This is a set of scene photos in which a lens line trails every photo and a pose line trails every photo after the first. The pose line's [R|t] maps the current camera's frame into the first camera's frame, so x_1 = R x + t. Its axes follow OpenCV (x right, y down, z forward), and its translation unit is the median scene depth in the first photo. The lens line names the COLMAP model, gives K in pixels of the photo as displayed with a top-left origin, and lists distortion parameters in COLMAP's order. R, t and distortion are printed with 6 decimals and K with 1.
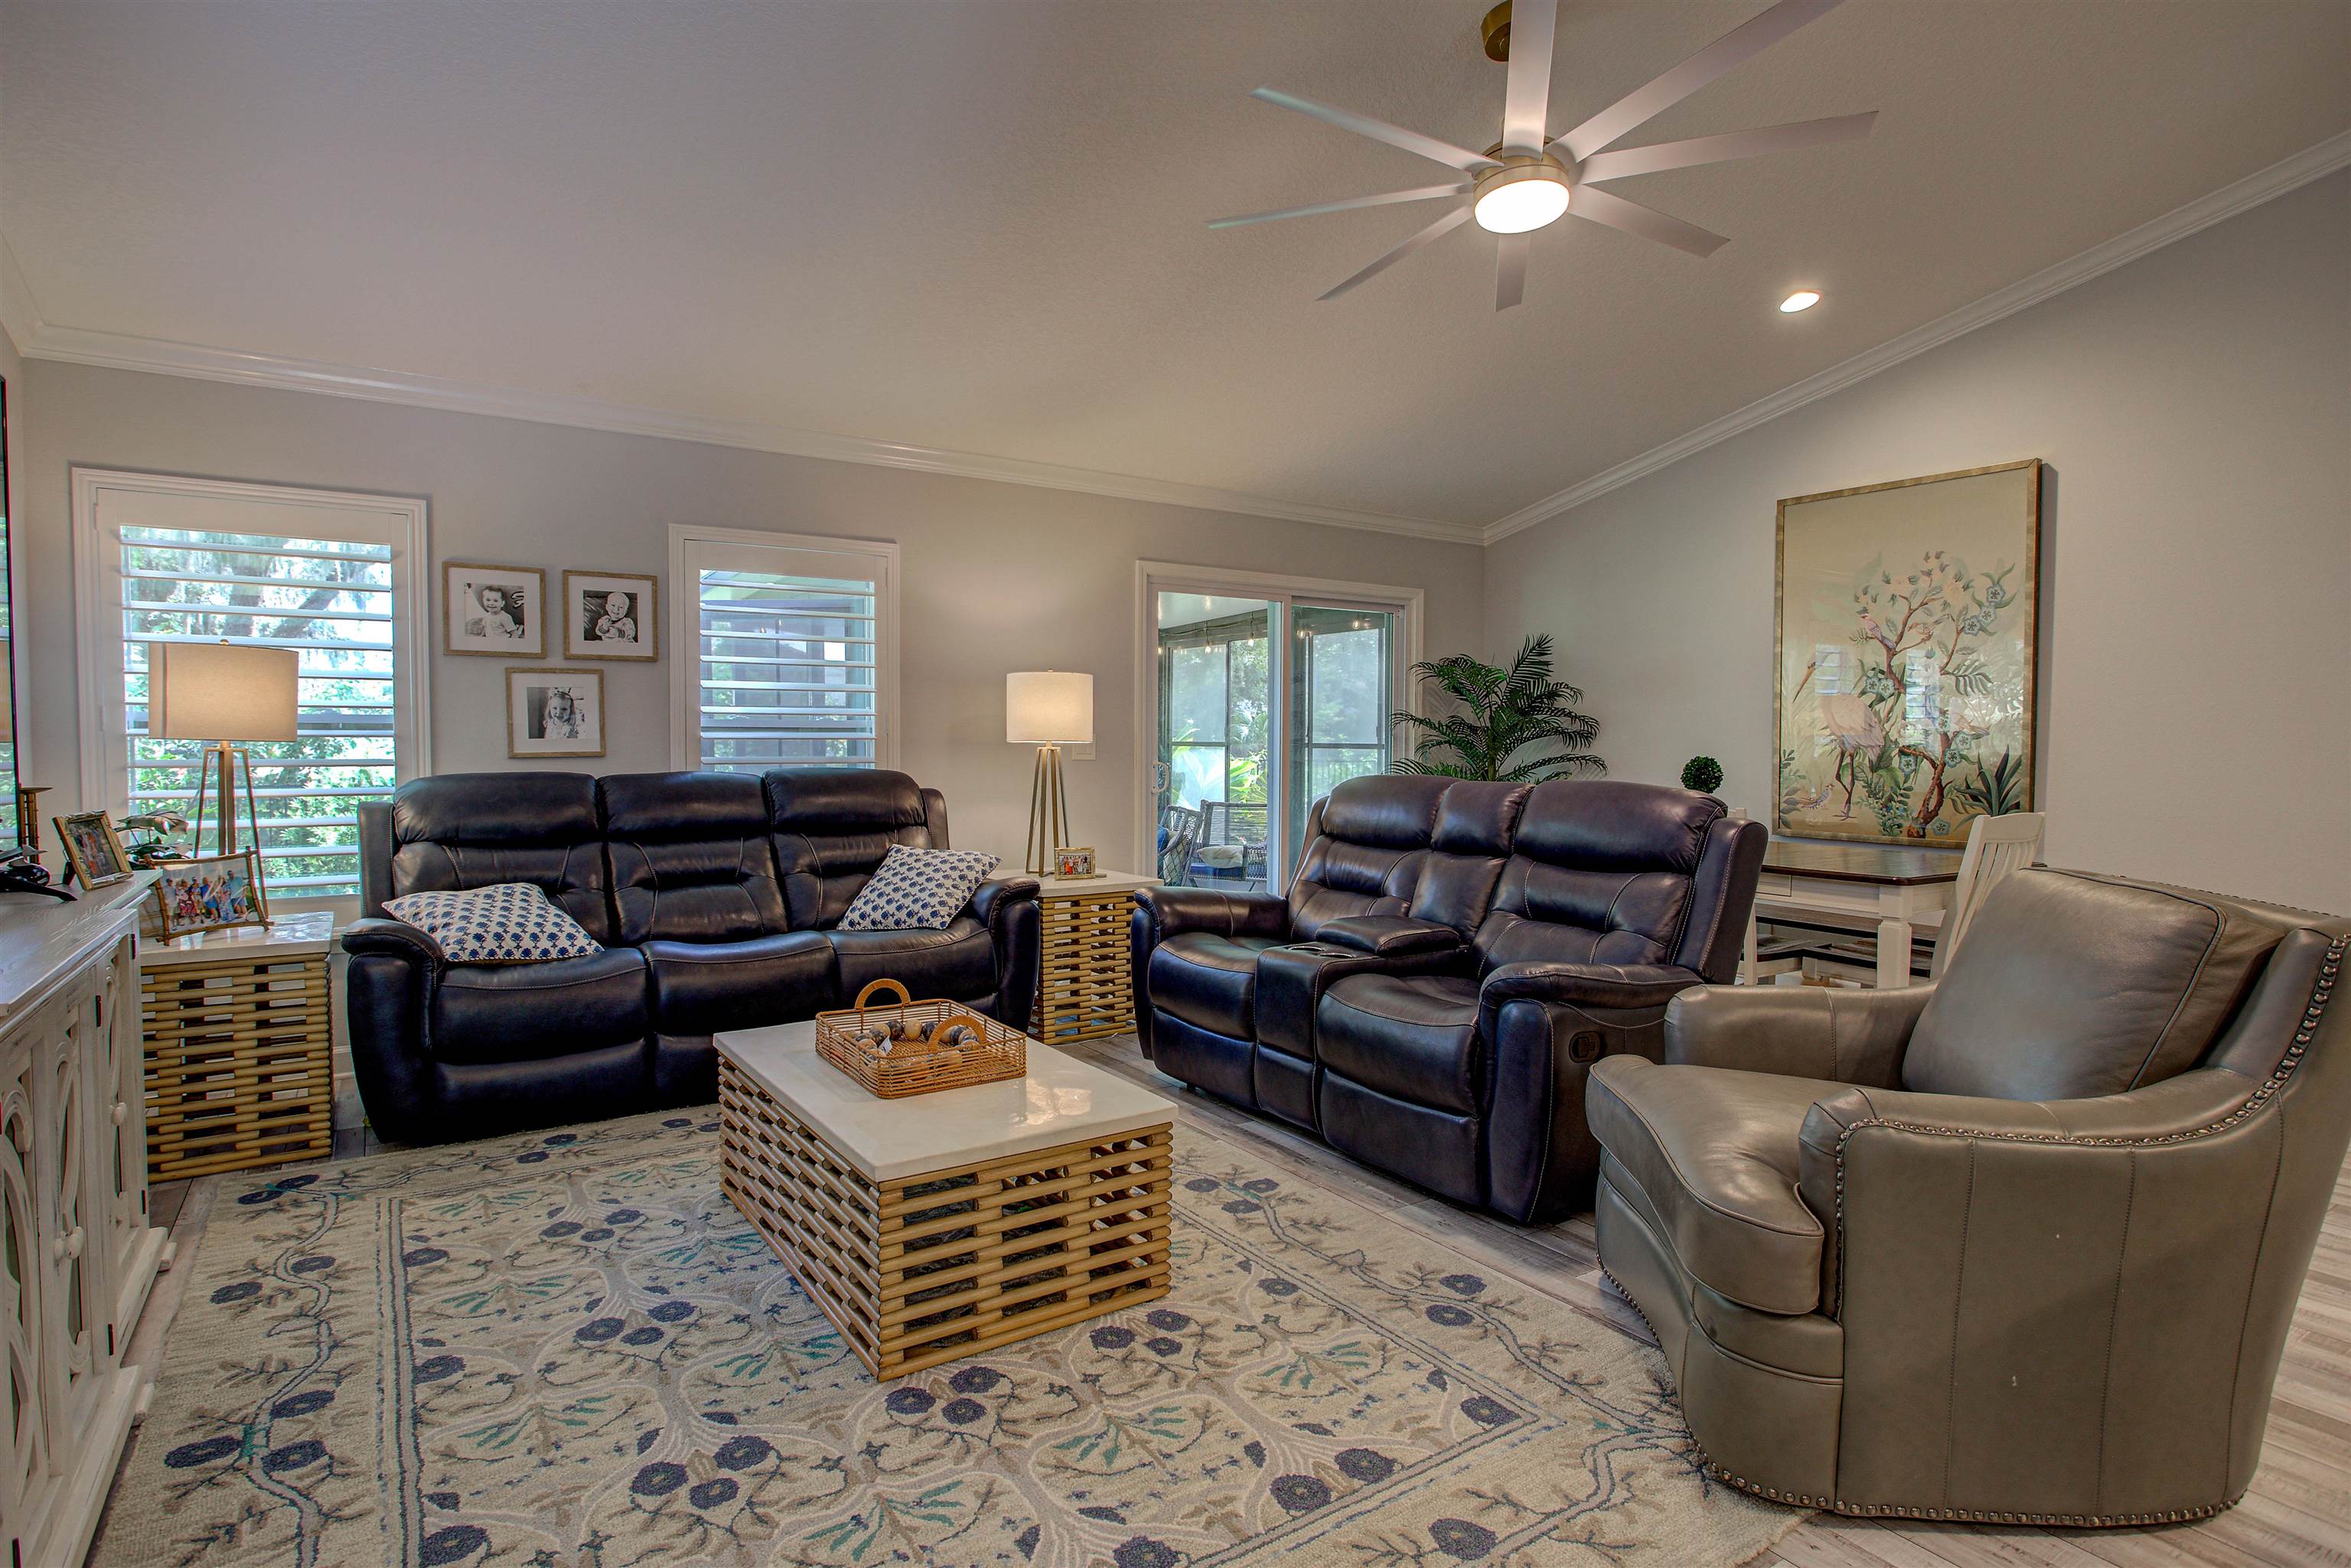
lens RADIAL K [[1196.4, 0, 1195.1], [0, 1196.4, 784.6], [0, 0, 1]] dist [-0.013309, 0.002982]
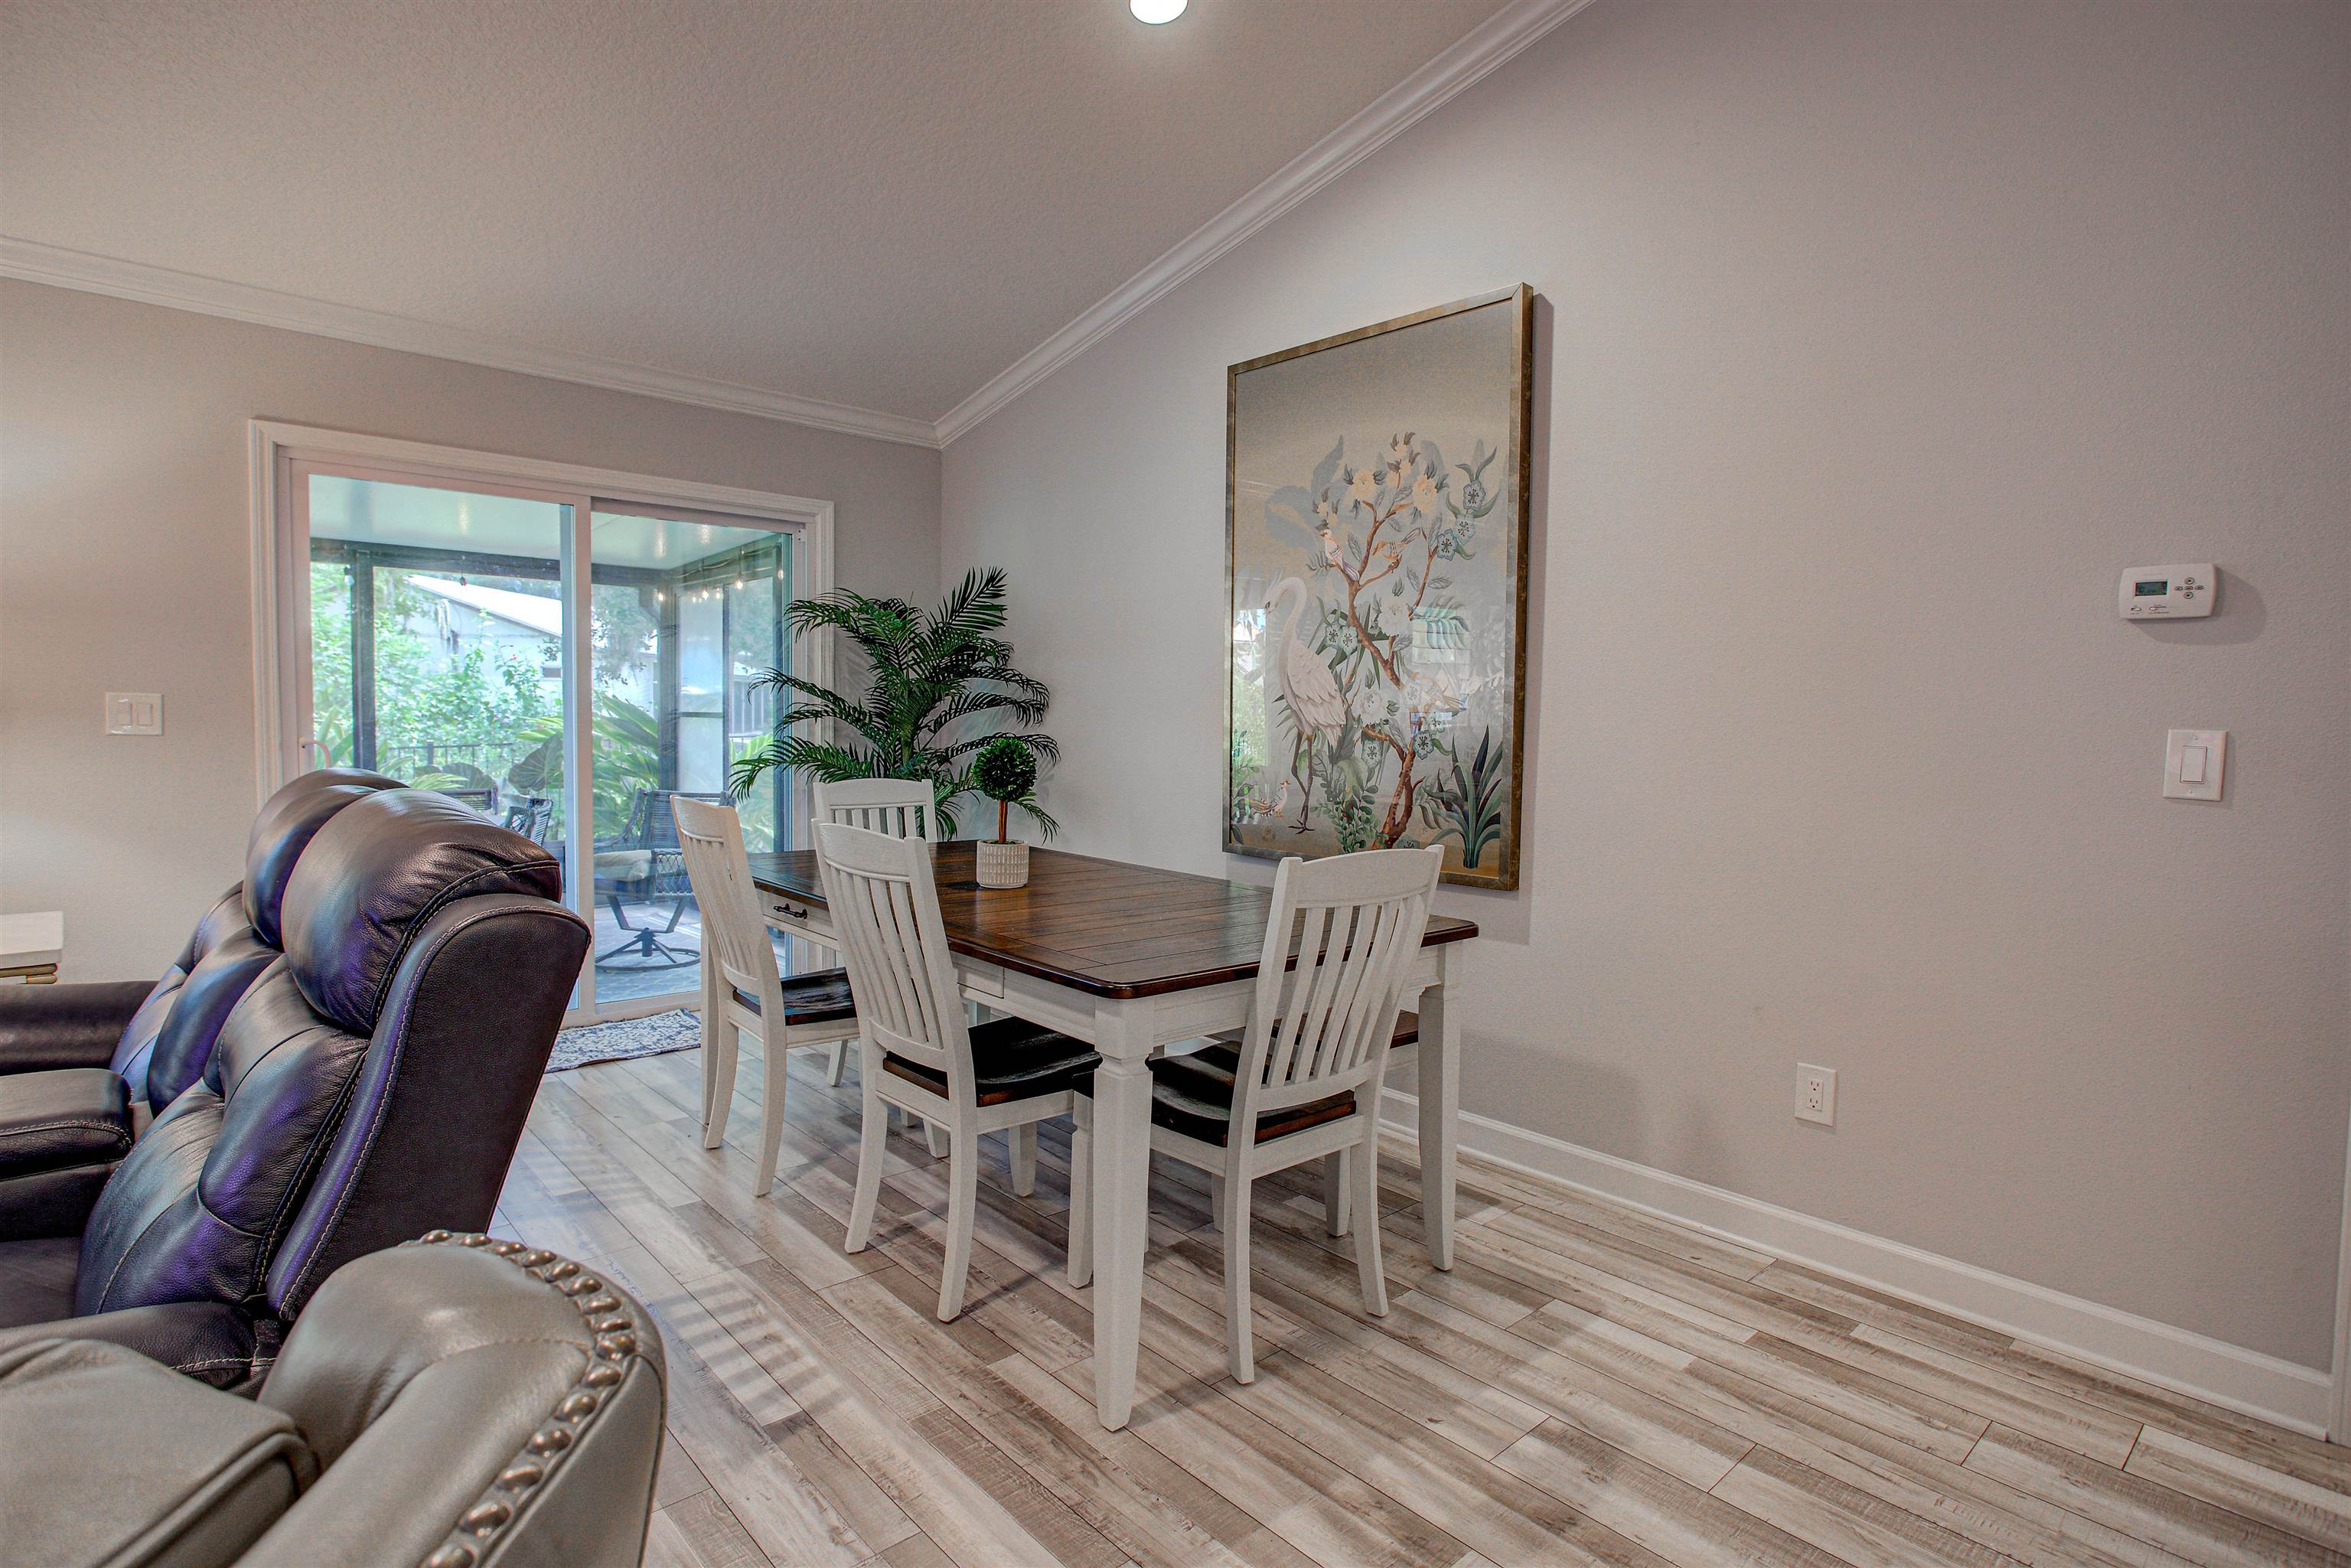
lens RADIAL K [[1196.4, 0, 1166.7], [0, 1196.4, 773.5], [0, 0, 1]] dist [-0.013309, 0.002982]
pose [[0.989666, 0.002673, 0.143365, 0.385233], [-0.004540, 0.999909, 0.012697, -0.013548], [-0.143319, -0.013216, 0.989588, 0.346596]]
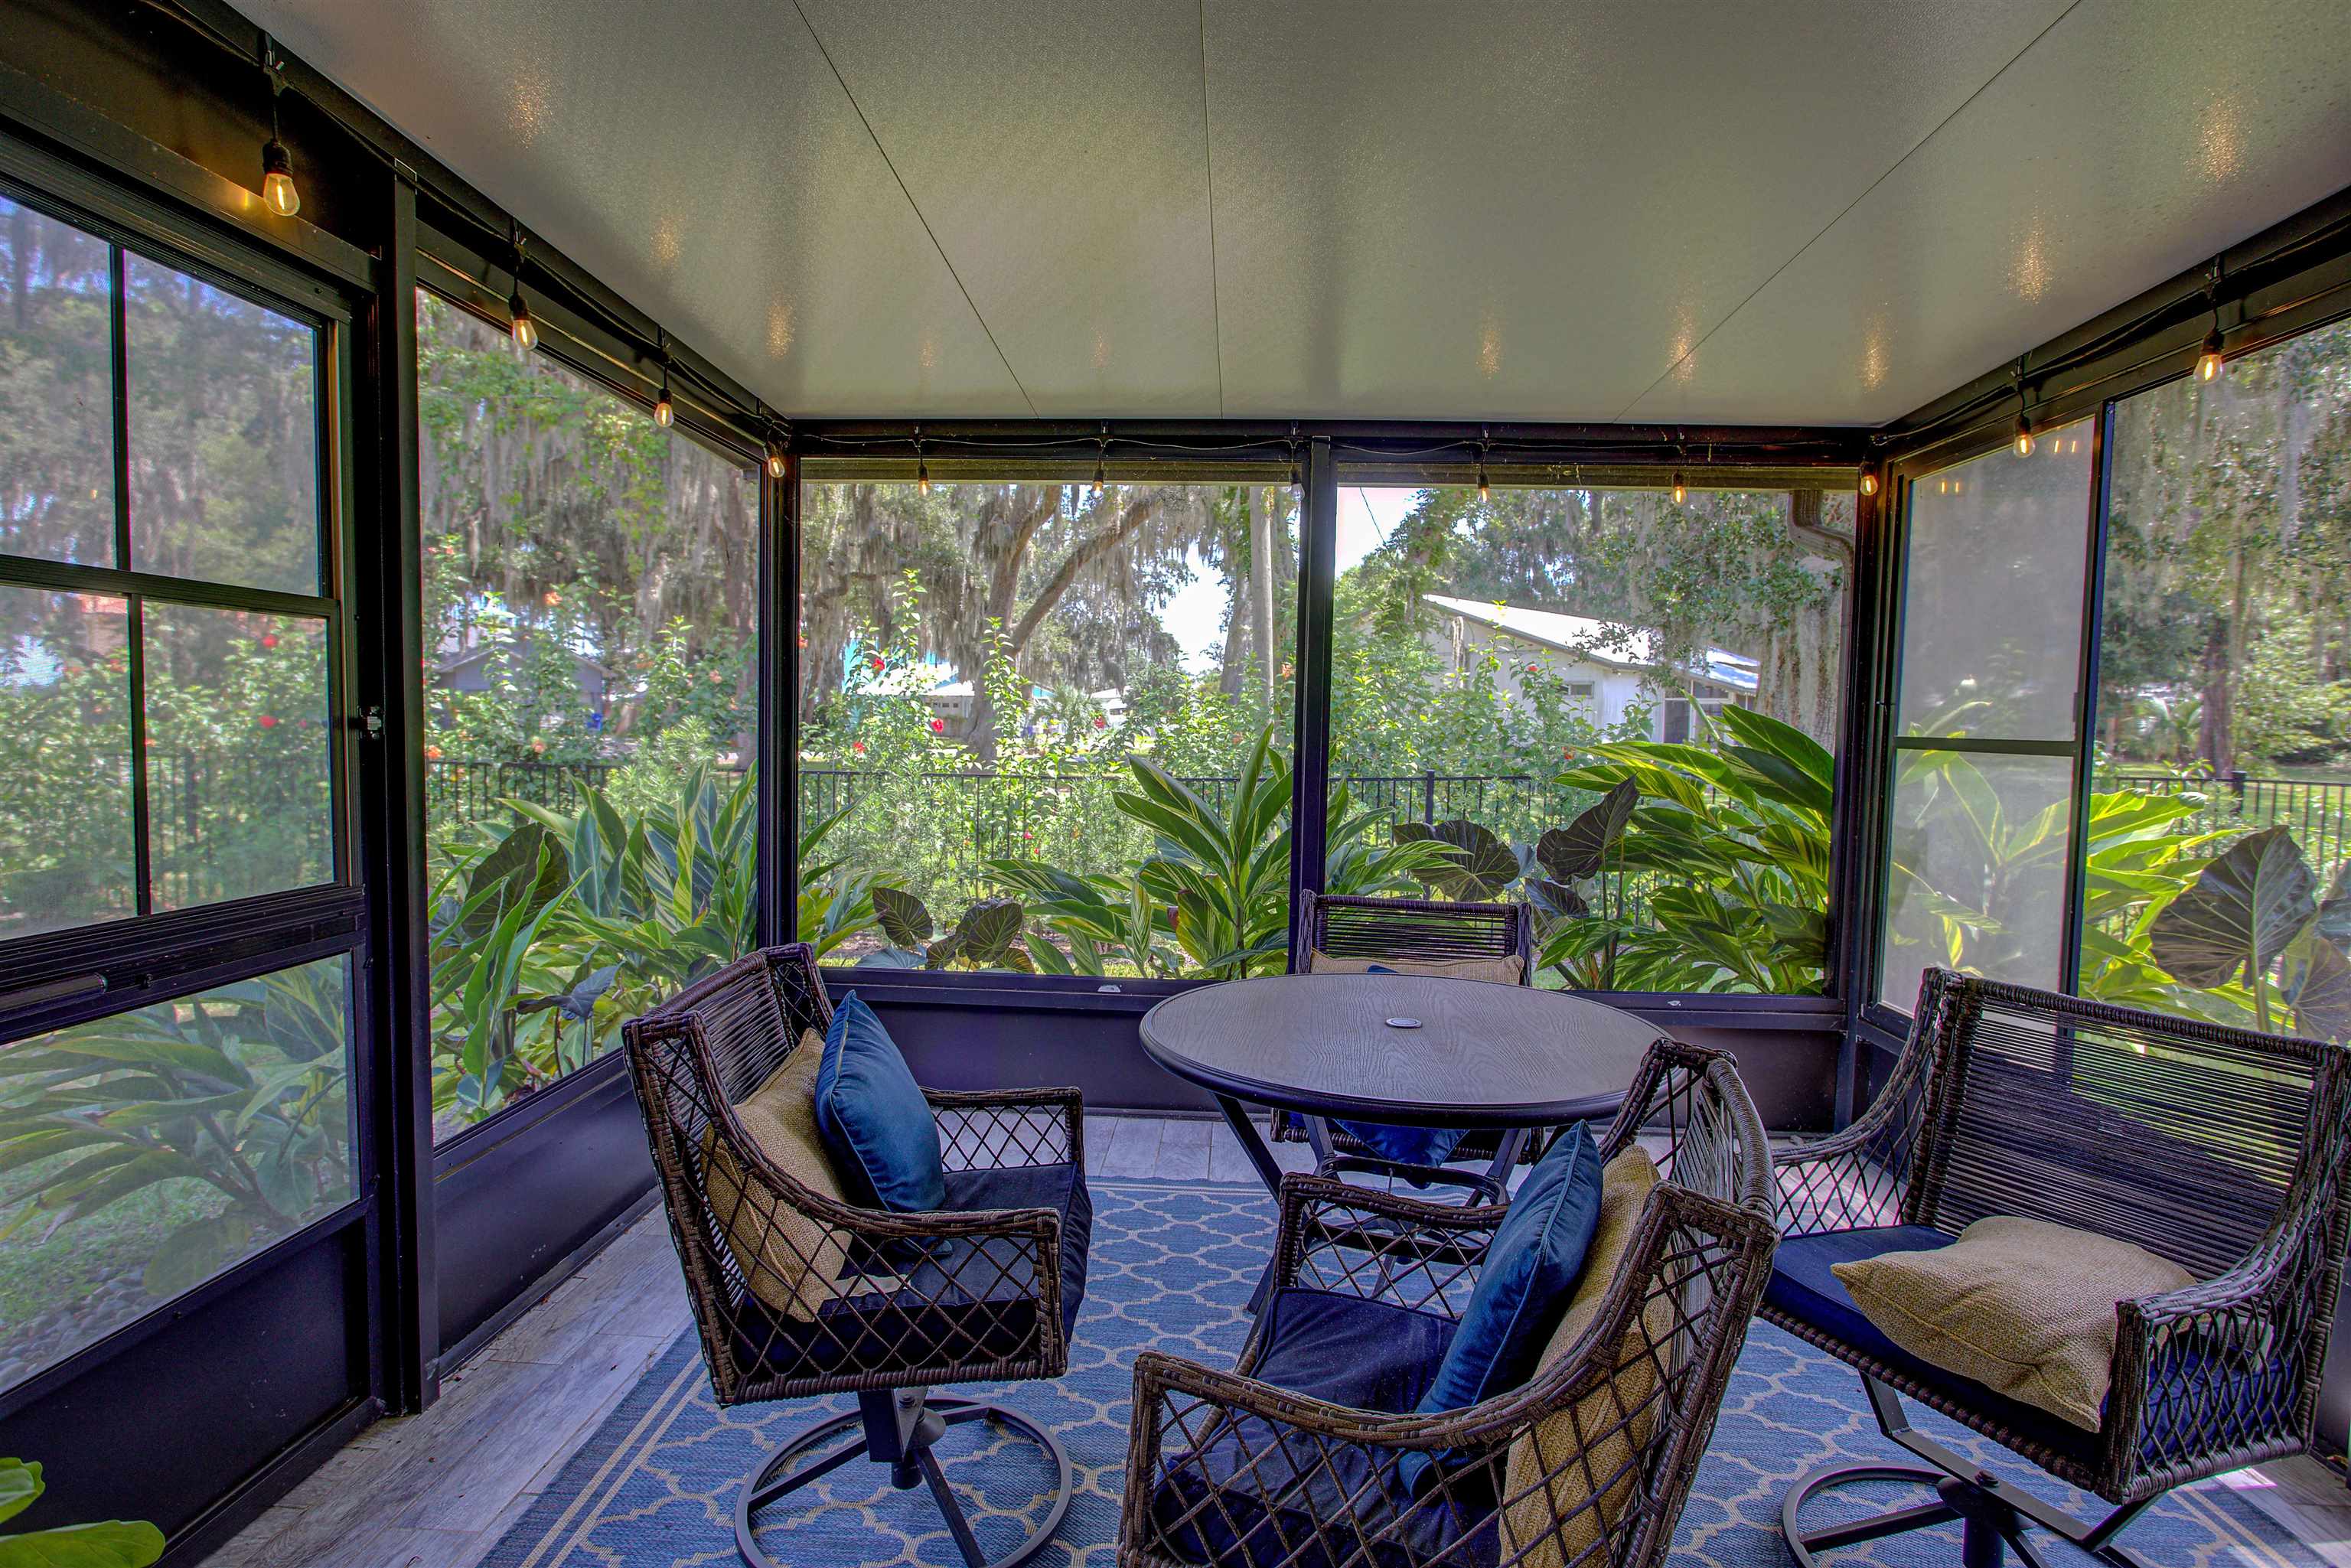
lens RADIAL K [[1196.4, 0, 1181.4], [0, 1196.4, 789.1], [0, 0, 1]] dist [-0.013309, 0.002982]
pose [[0.809475, 0.047808, -0.585204, 0.037165], [-0.041618, 0.998845, 0.024033, -0.040257], [0.585677, 0.004901, 0.810530, 1.195445]]
